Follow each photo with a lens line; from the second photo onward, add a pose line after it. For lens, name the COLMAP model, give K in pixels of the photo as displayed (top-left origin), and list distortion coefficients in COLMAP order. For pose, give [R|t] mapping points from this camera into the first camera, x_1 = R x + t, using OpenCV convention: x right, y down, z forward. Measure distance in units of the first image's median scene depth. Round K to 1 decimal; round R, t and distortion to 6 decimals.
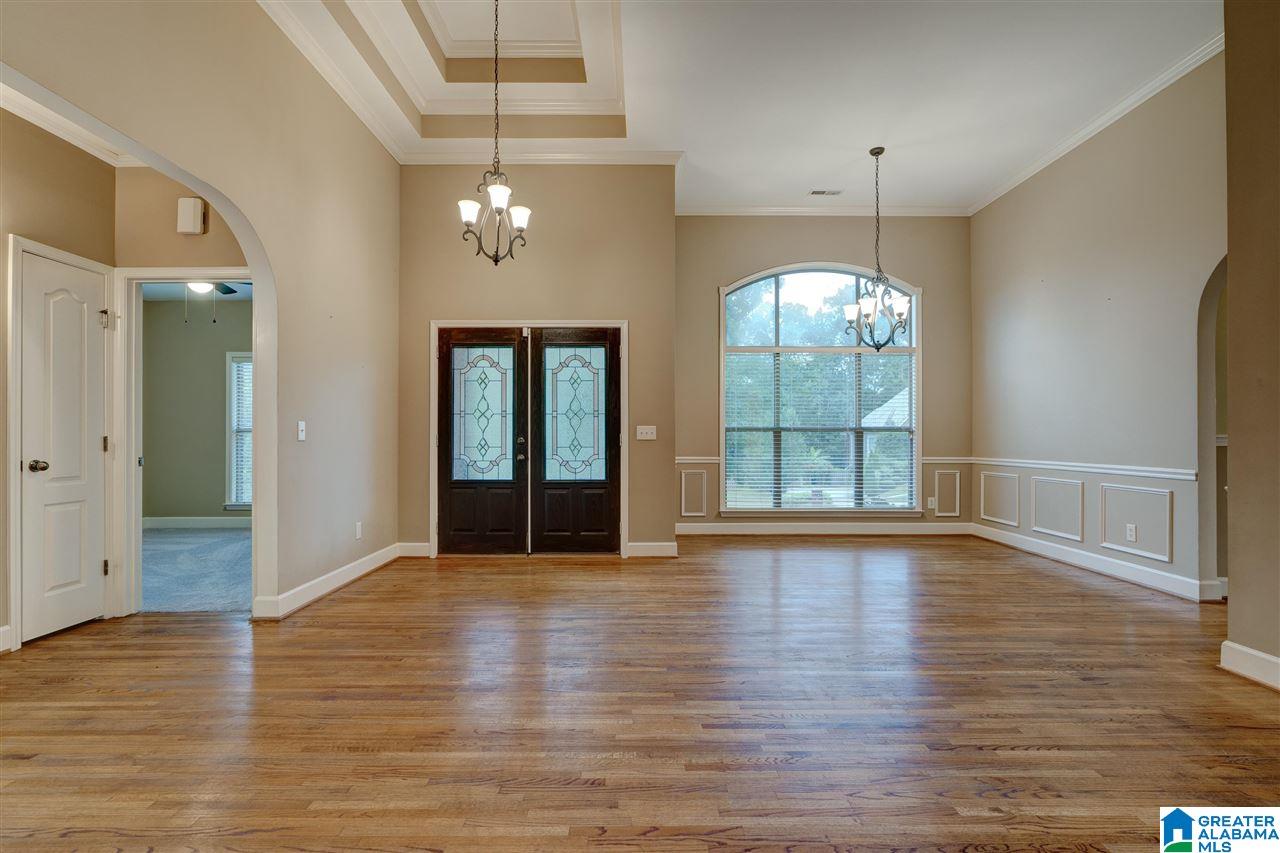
lens RADIAL K [[582.4, 0, 624.8], [0, 582.4, 437.6], [0, 0, 1]] dist [-0.005149, -0.000193]
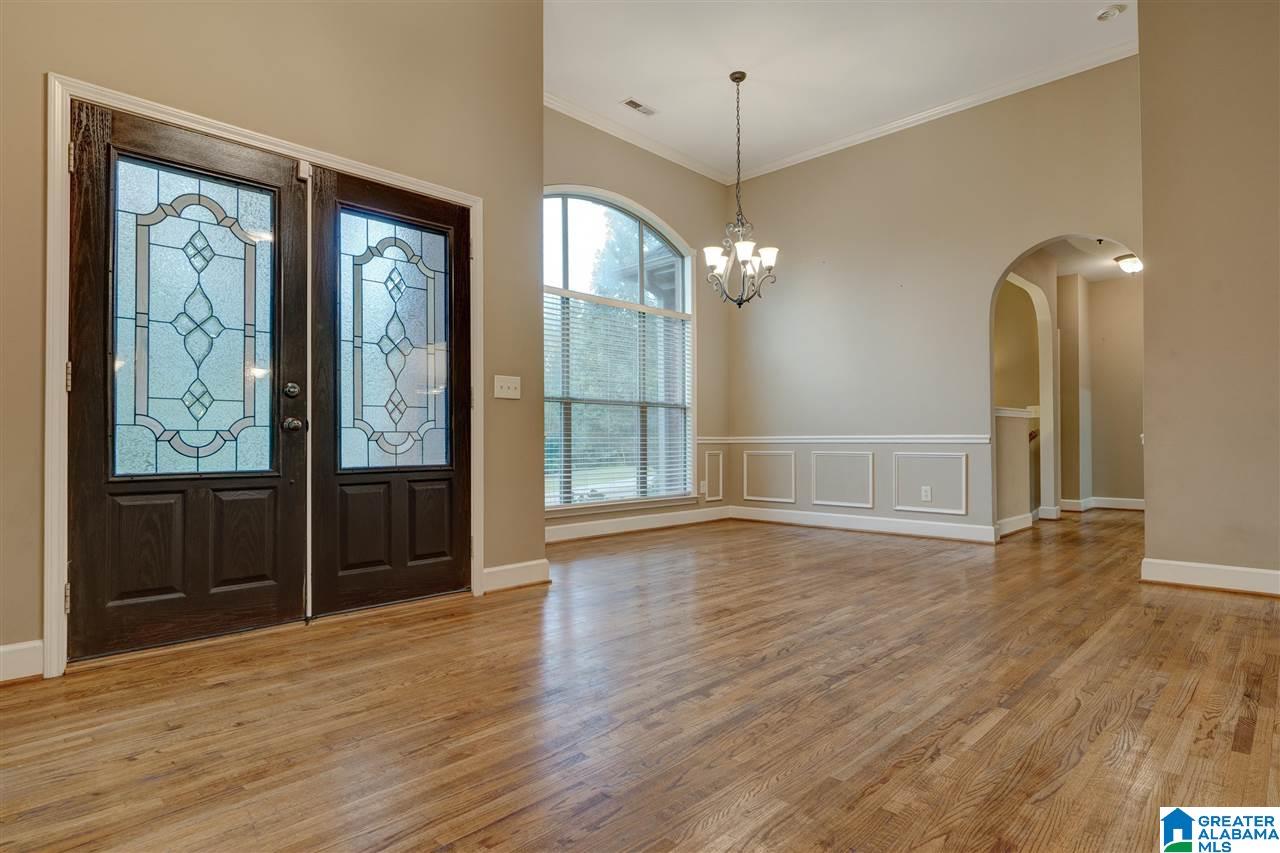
lens RADIAL K [[691.7, 0, 645.3], [0, 691.7, 432.4], [0, 0, 1]] dist [0.001246, -0.000815]
pose [[0.683239, 0.008136, 0.730149, -0.398561], [0.001444, 0.999921, -0.012493, 0.049056], [-0.730193, 0.009590, 0.683174, 0.389364]]
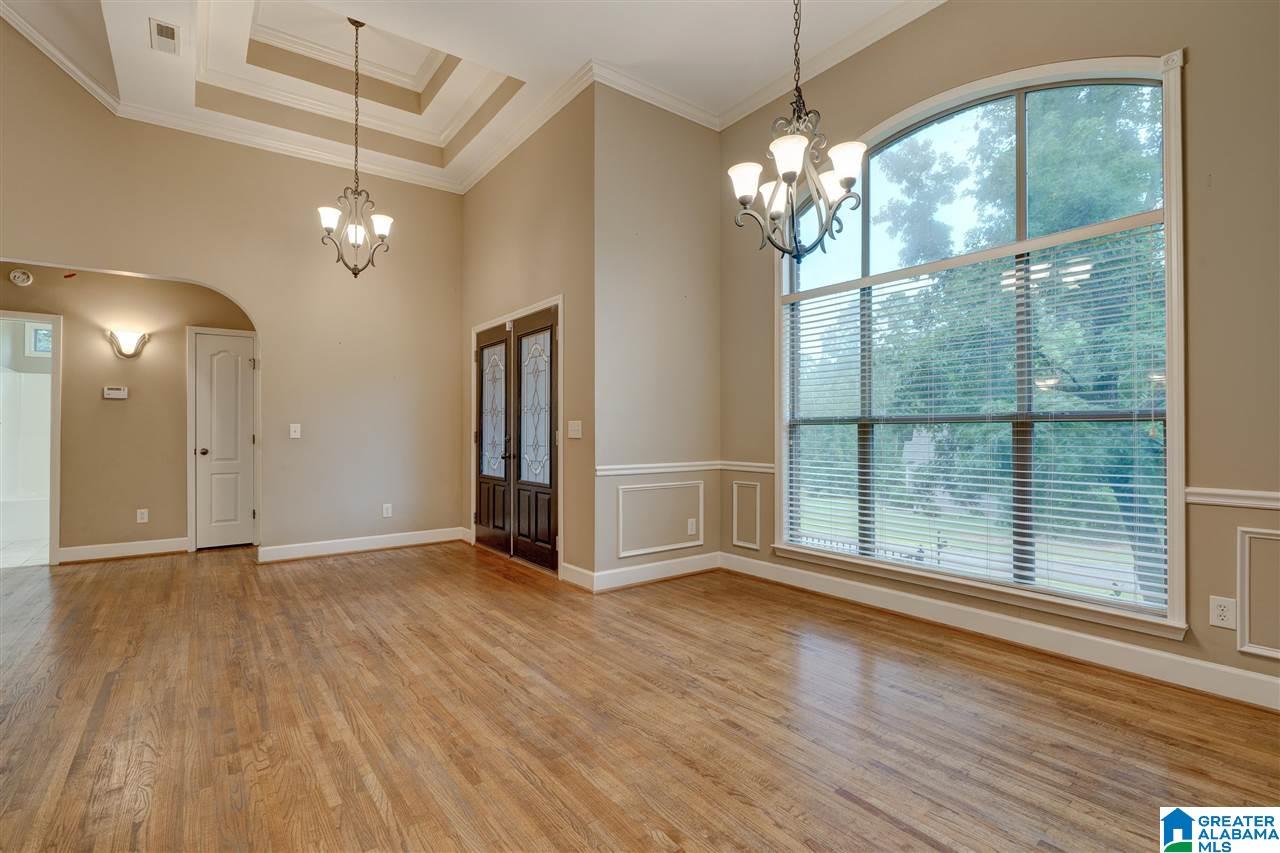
lens RADIAL K [[582.4, 0, 621.3], [0, 582.4, 429.7], [0, 0, 1]] dist [-0.005149, -0.000193]
pose [[0.601234, -0.003885, -0.799063, 0.717233], [0.004657, 0.999988, -0.001358, -0.006780], [0.799059, -0.002905, 0.601245, 0.565601]]
